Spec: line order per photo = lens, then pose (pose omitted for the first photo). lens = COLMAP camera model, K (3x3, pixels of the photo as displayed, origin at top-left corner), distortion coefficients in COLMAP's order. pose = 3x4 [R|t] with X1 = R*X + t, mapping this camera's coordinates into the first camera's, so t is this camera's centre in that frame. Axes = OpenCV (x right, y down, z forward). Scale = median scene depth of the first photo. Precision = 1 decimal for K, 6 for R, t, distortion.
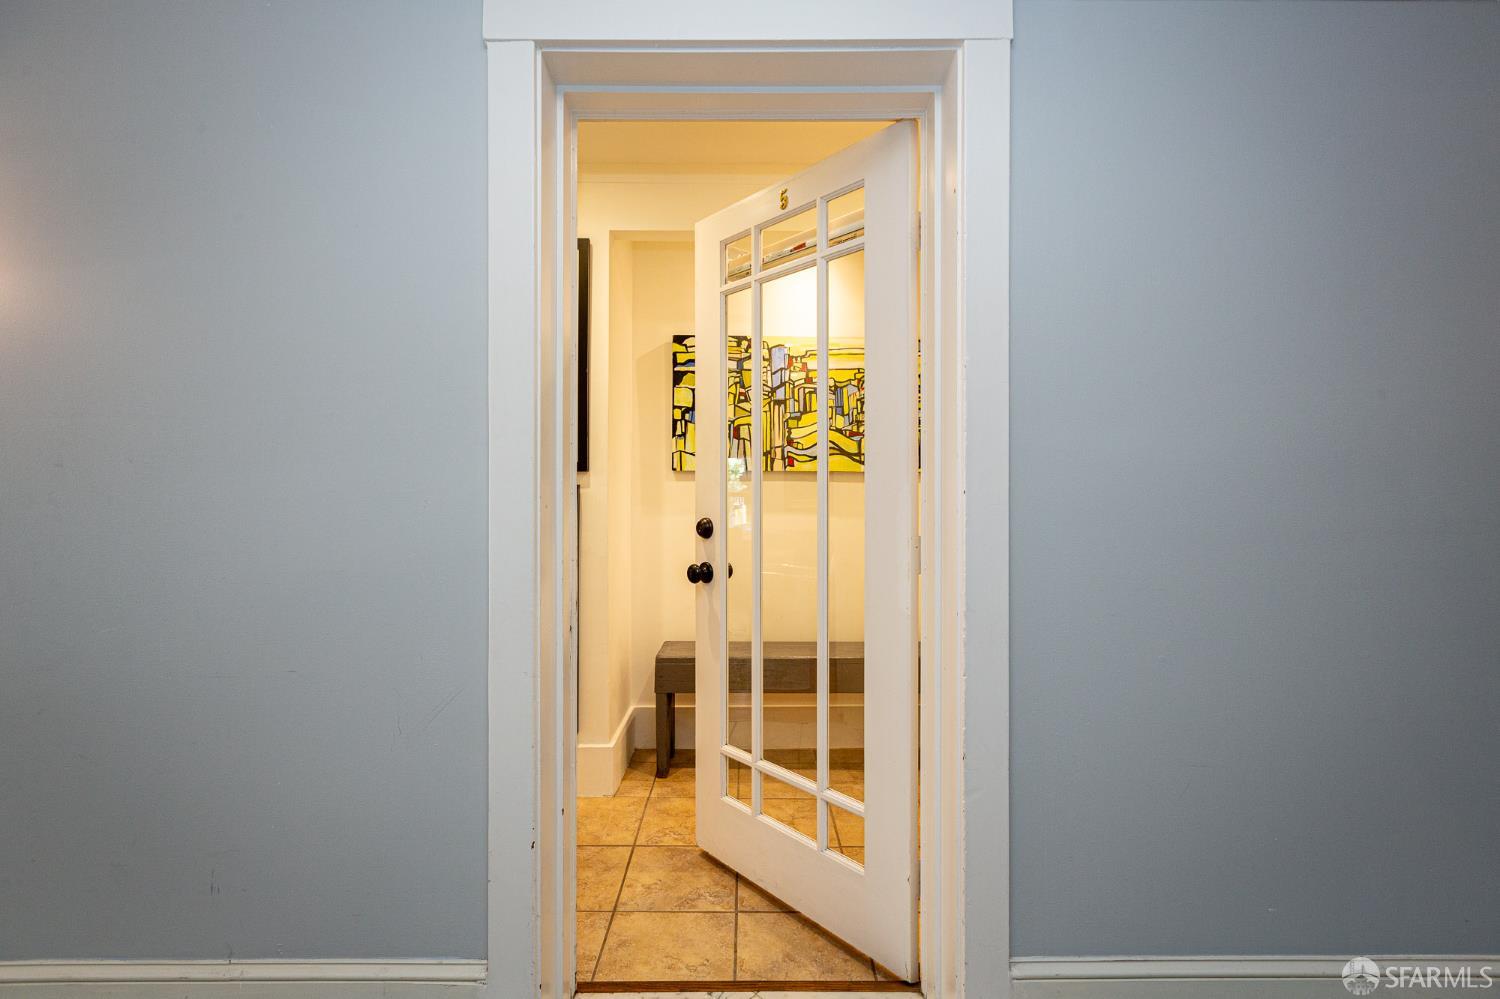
lens RADIAL K [[683.6, 0, 750.0], [0, 683.6, 499.5], [0, 0, 1]] dist [0.014137, -0.000153]
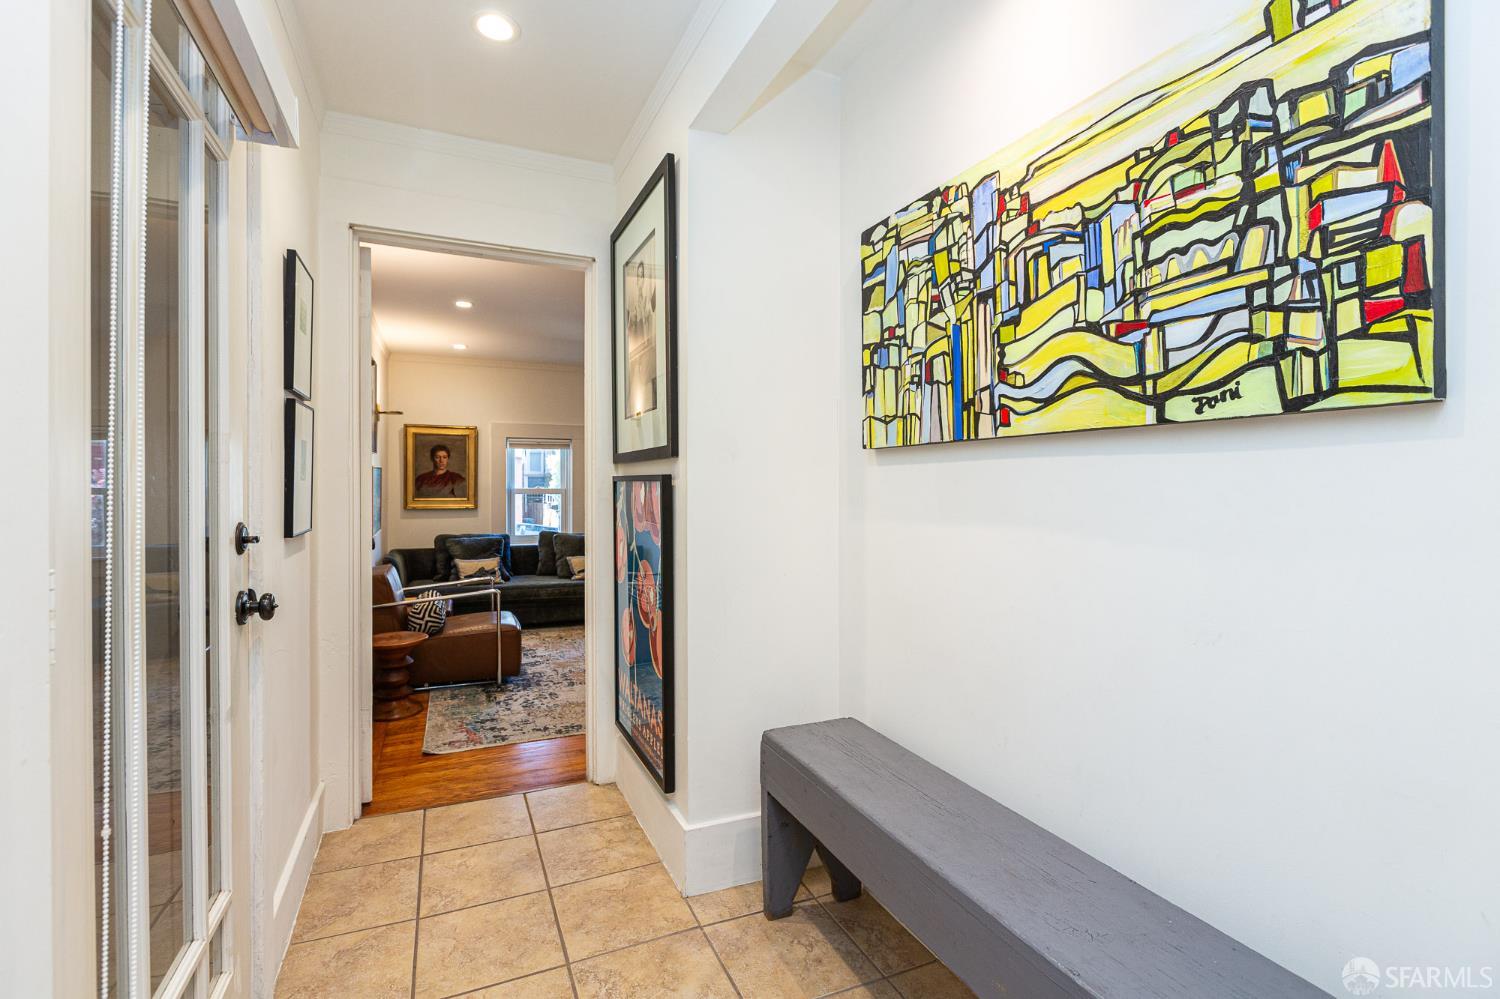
lens RADIAL K [[699.4, 0, 755.7], [0, 699.4, 492.1], [0, 0, 1]] dist [-0.001263, 0.000074]
pose [[0.374630, 0.002225, -0.927172, 0.441098], [-0.001416, 0.999997, 0.001828, -0.003919], [0.927173, 0.000628, 0.374632, 0.662856]]
